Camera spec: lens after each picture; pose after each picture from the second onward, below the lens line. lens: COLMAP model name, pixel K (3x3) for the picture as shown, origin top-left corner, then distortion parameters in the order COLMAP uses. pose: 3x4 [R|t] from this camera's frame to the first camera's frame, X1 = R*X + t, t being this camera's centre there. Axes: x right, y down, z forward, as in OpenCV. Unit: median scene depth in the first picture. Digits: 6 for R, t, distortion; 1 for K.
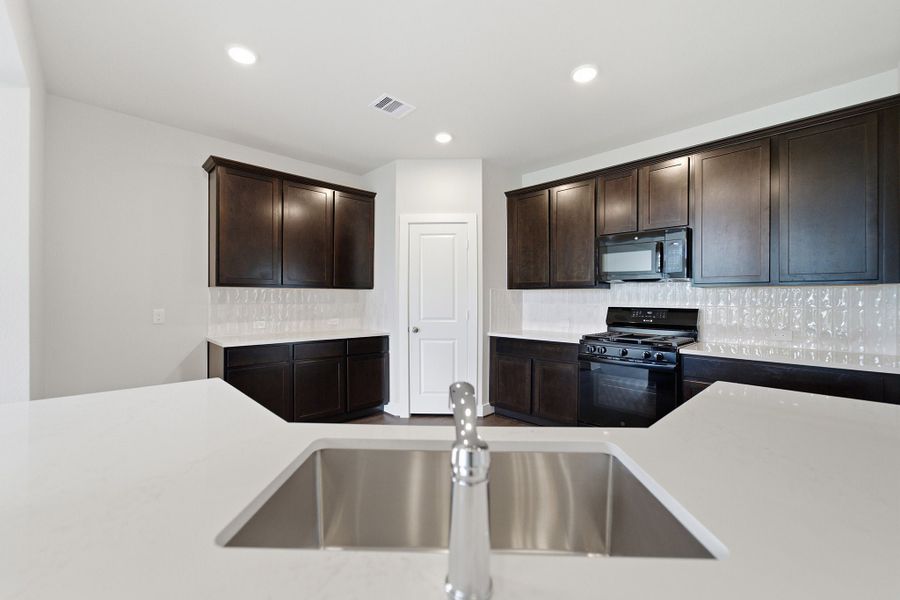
lens RADIAL K [[382.4, 0, 455.4], [0, 382.4, 303.4], [0, 0, 1]] dist [-0.011598, 0.000760]
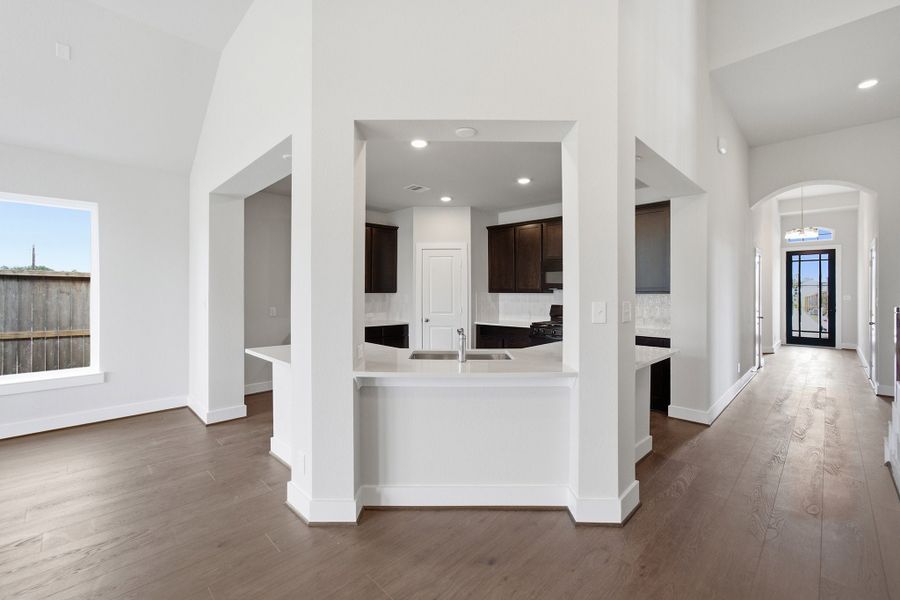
lens RADIAL K [[382.4, 0, 458.8], [0, 382.4, 295.8], [0, 0, 1]] dist [-0.011598, 0.000760]
pose [[0.999776, -0.002068, 0.021084, -0.009746], [0.002134, 0.999993, -0.003091, -0.021927], [-0.021078, 0.003135, 0.999773, -0.504491]]
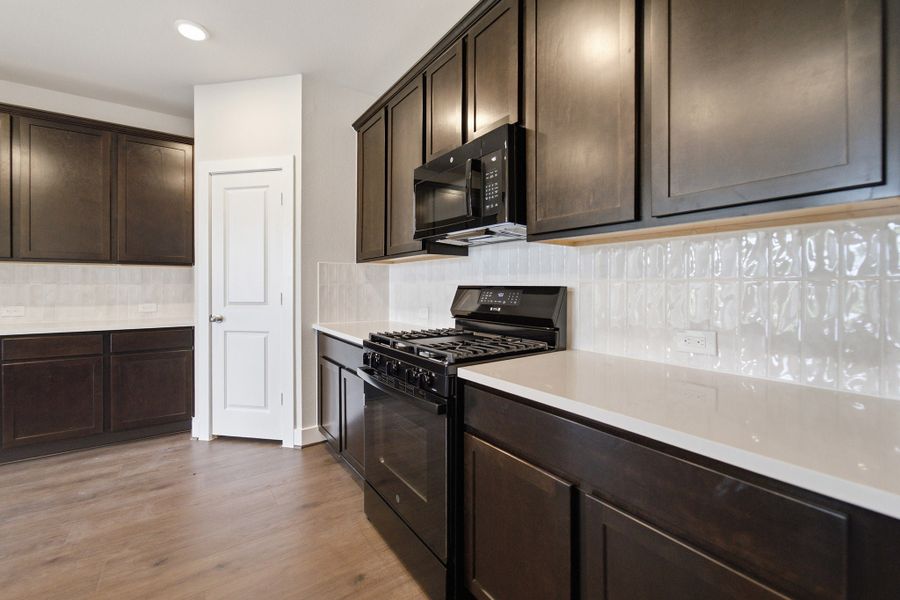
lens RADIAL K [[382.4, 0, 450.5], [0, 382.4, 291.5], [0, 0, 1]] dist [-0.011598, 0.000760]
pose [[0.988010, -0.002282, -0.154373, 0.439104], [0.002908, 0.999988, 0.003830, 0.014727], [0.154362, -0.004233, 0.988005, 0.358539]]
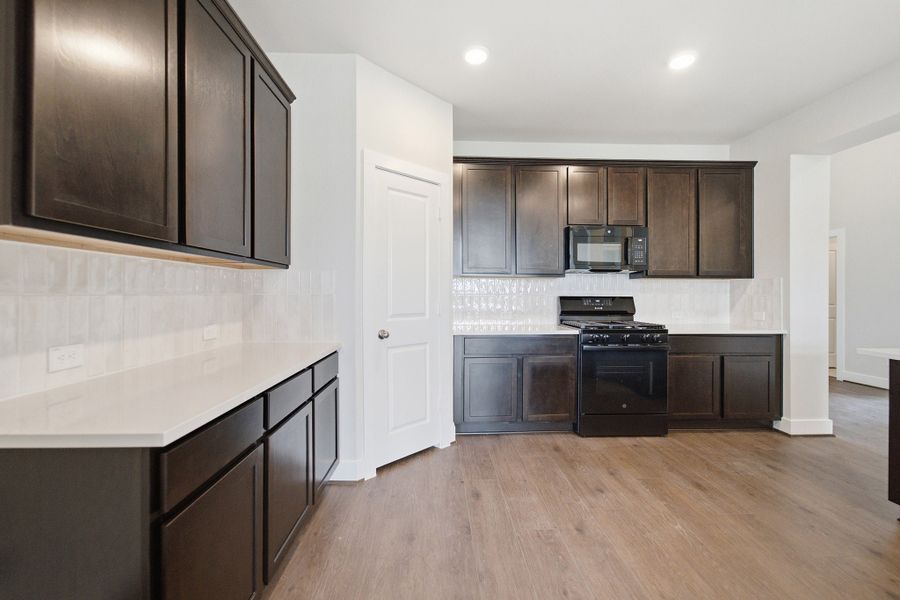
lens RADIAL K [[382.4, 0, 456.1], [0, 382.4, 297.4], [0, 0, 1]] dist [-0.011598, 0.000760]
pose [[0.665113, -0.010807, 0.746664, -0.496920], [0.007214, 0.999942, 0.008047, 0.002447], [-0.746708, 0.000034, 0.665152, 0.483188]]
